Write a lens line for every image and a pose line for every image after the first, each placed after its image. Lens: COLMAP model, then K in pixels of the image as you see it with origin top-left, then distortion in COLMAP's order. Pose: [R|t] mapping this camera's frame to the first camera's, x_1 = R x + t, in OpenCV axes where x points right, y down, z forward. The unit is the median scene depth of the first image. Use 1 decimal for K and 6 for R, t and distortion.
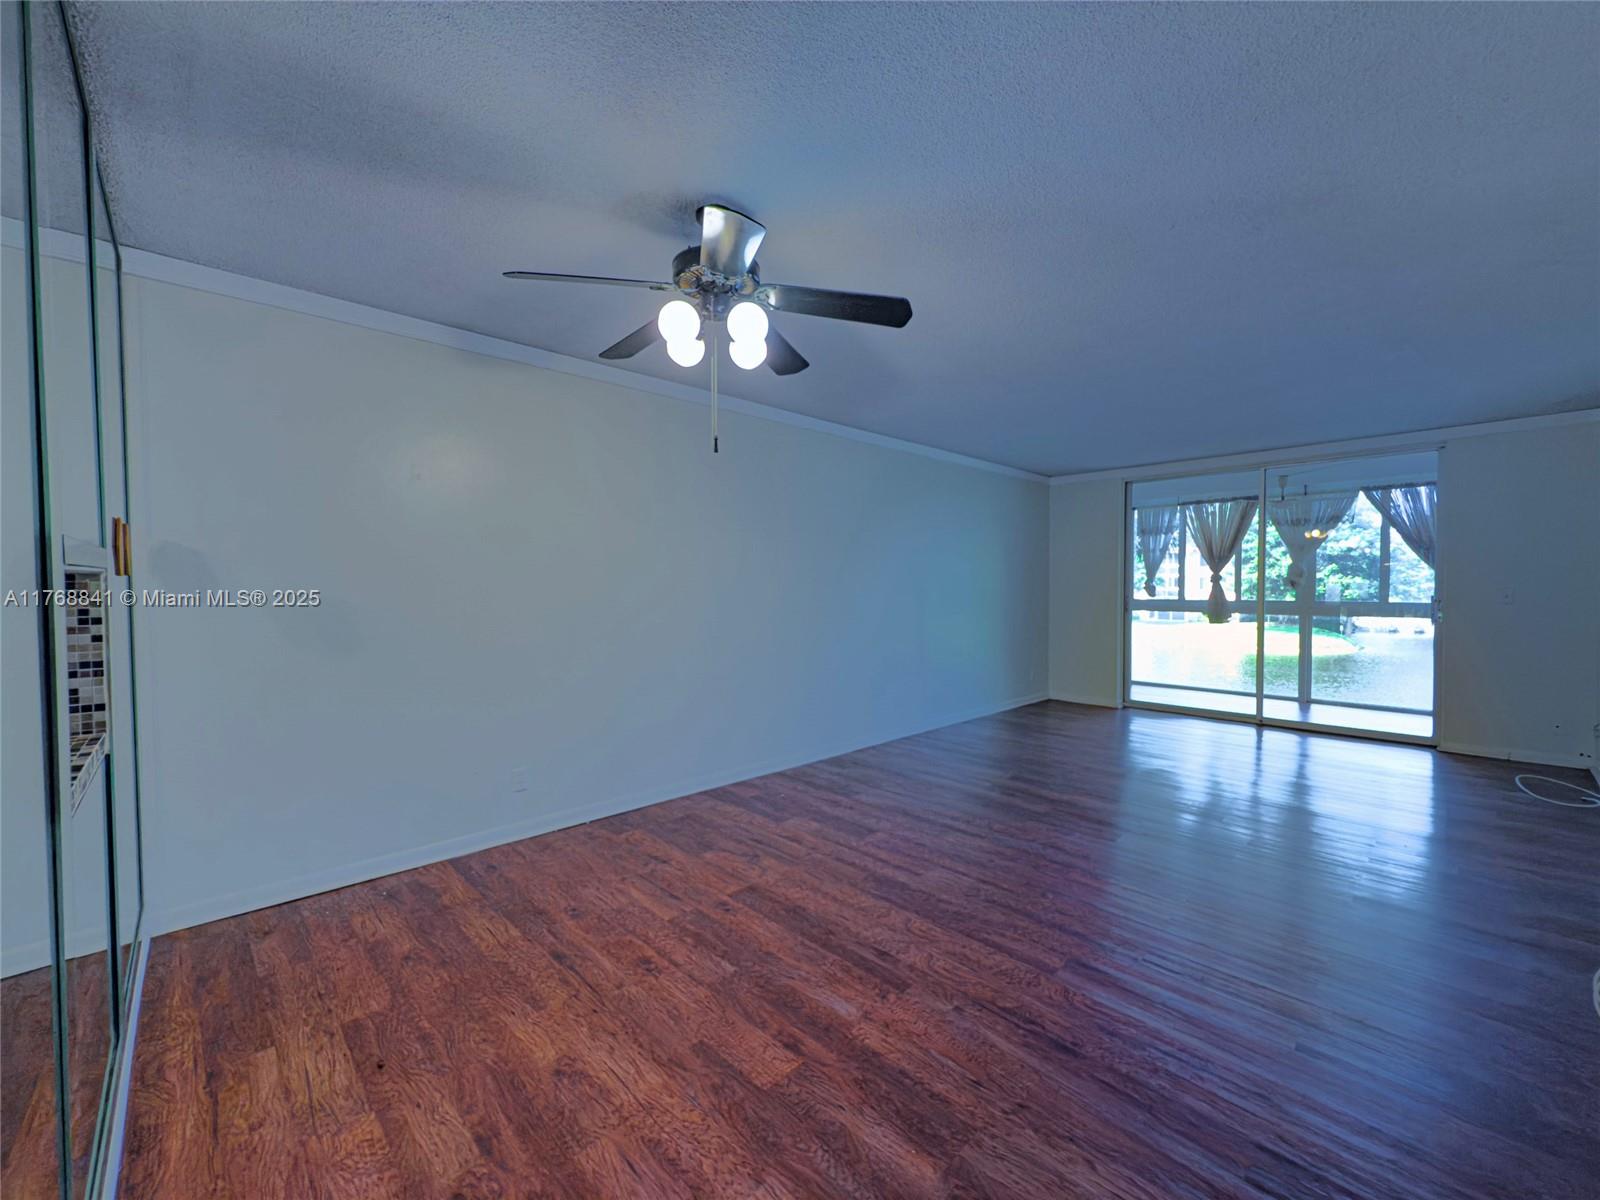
lens RADIAL K [[641.3, 0, 796.6], [0, 641.3, 593.6], [0, 0, 1]] dist [0.000860, -0.000829]
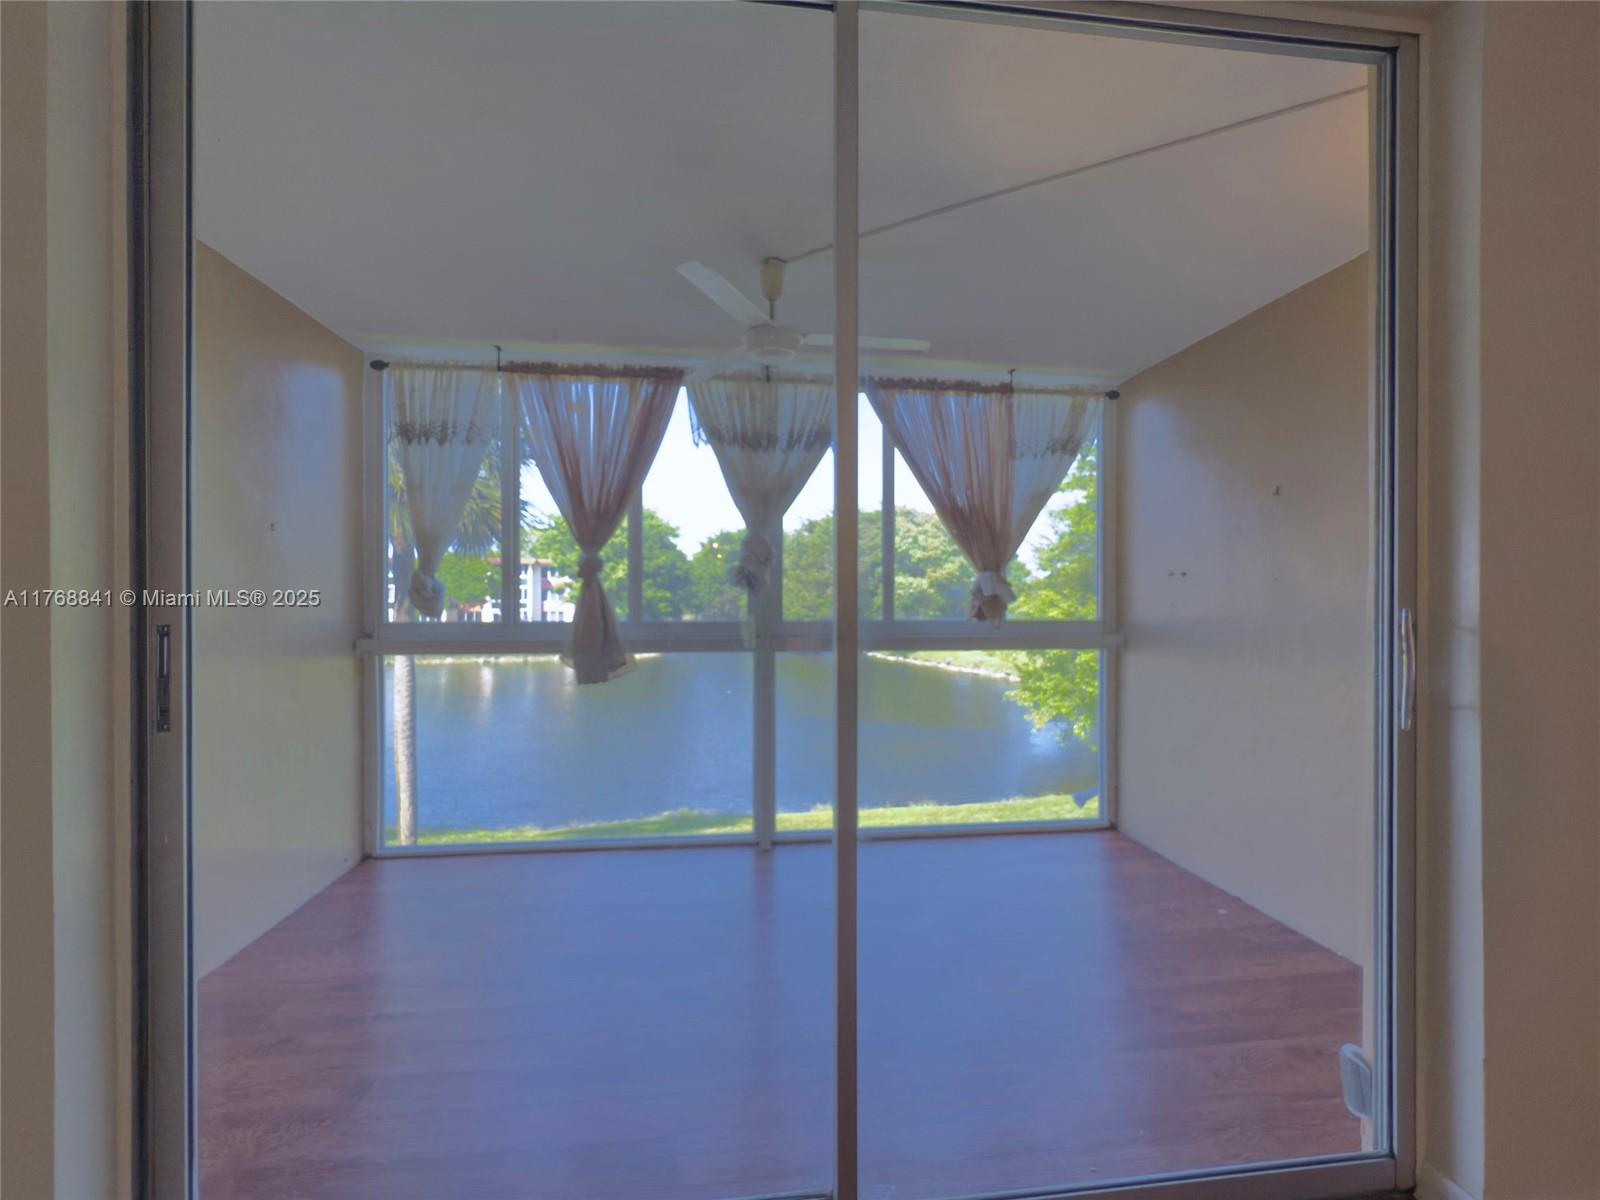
lens RADIAL K [[641.3, 0, 816.3], [0, 641.3, 607.3], [0, 0, 1]] dist [0.000860, -0.000829]
pose [[0.610332, -0.005586, 0.792126, 0.659325], [0.010009, 0.999950, -0.000660, 0.003768], [-0.792082, 0.008331, 0.610357, 1.004040]]
